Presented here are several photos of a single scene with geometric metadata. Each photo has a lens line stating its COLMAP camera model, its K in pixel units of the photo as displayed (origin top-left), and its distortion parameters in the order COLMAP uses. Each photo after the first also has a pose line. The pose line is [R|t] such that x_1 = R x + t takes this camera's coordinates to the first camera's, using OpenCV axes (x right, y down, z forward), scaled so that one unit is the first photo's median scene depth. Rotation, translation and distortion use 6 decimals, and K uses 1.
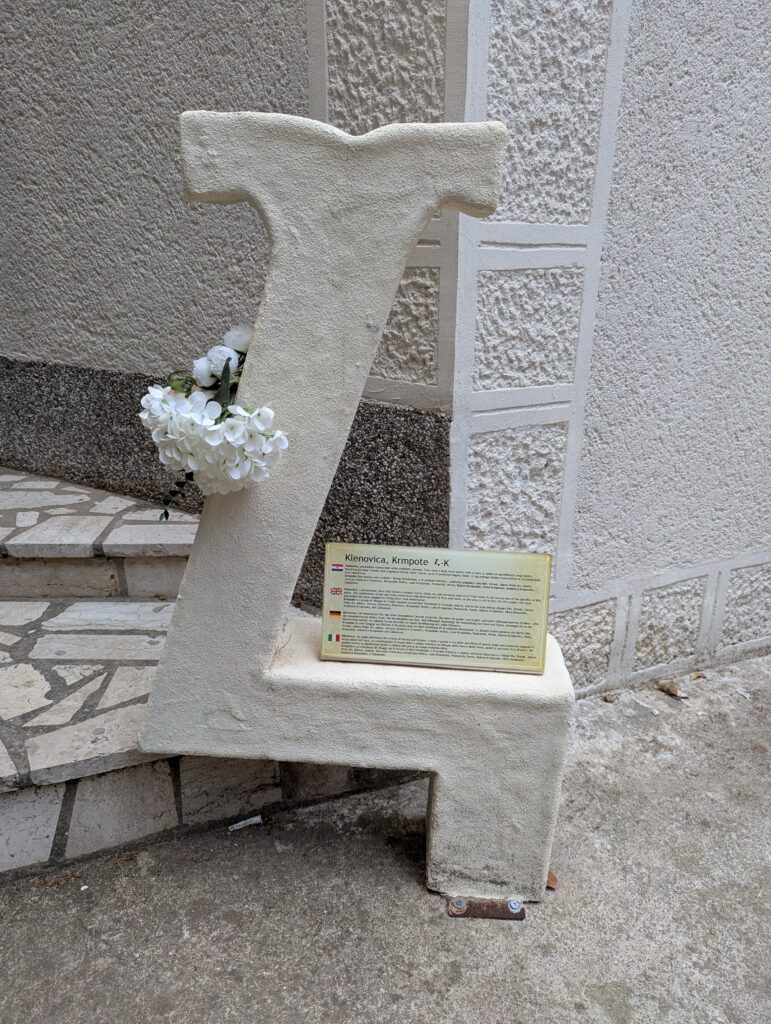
lens RADIAL K [[729.3, 0, 385.5], [0, 729.3, 513.1], [0, 0, 1]] dist [0.003550, 0.001650]
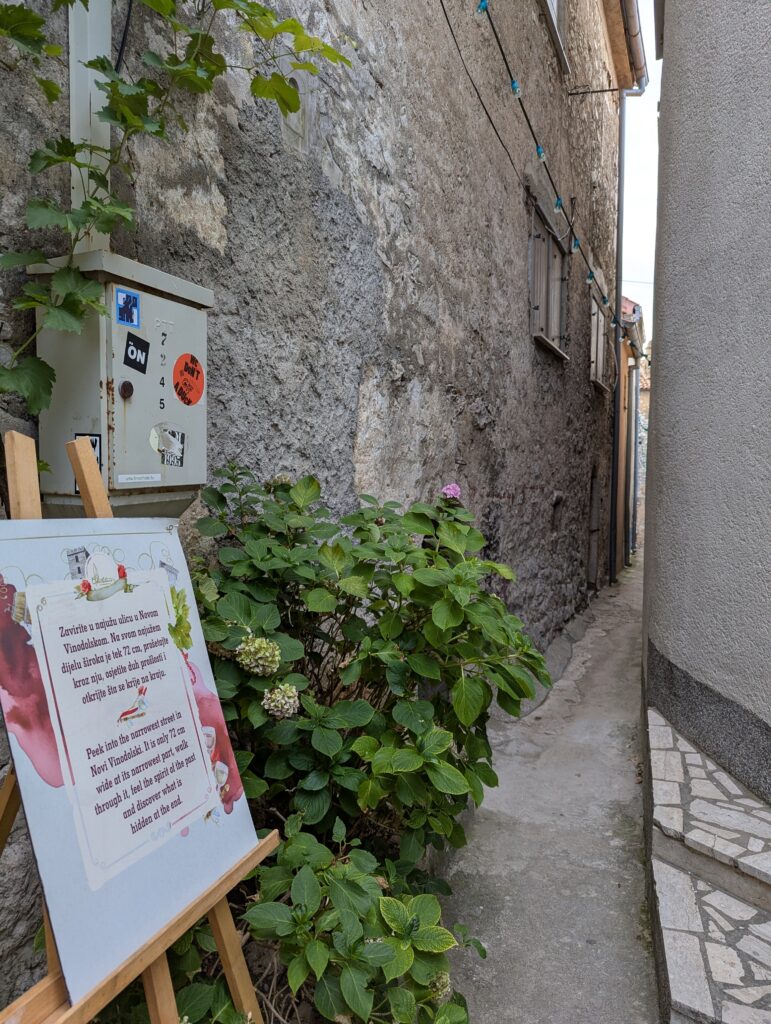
lens RADIAL K [[729.3, 0, 386.1], [0, 729.3, 512.9], [0, 0, 1]] dist [0.003550, 0.001650]
pose [[0.557155, 0.047224, -0.829065, 0.369975], [-0.284659, 0.948751, -0.137258, -0.265610], [0.780094, 0.312475, 0.542044, -0.767470]]
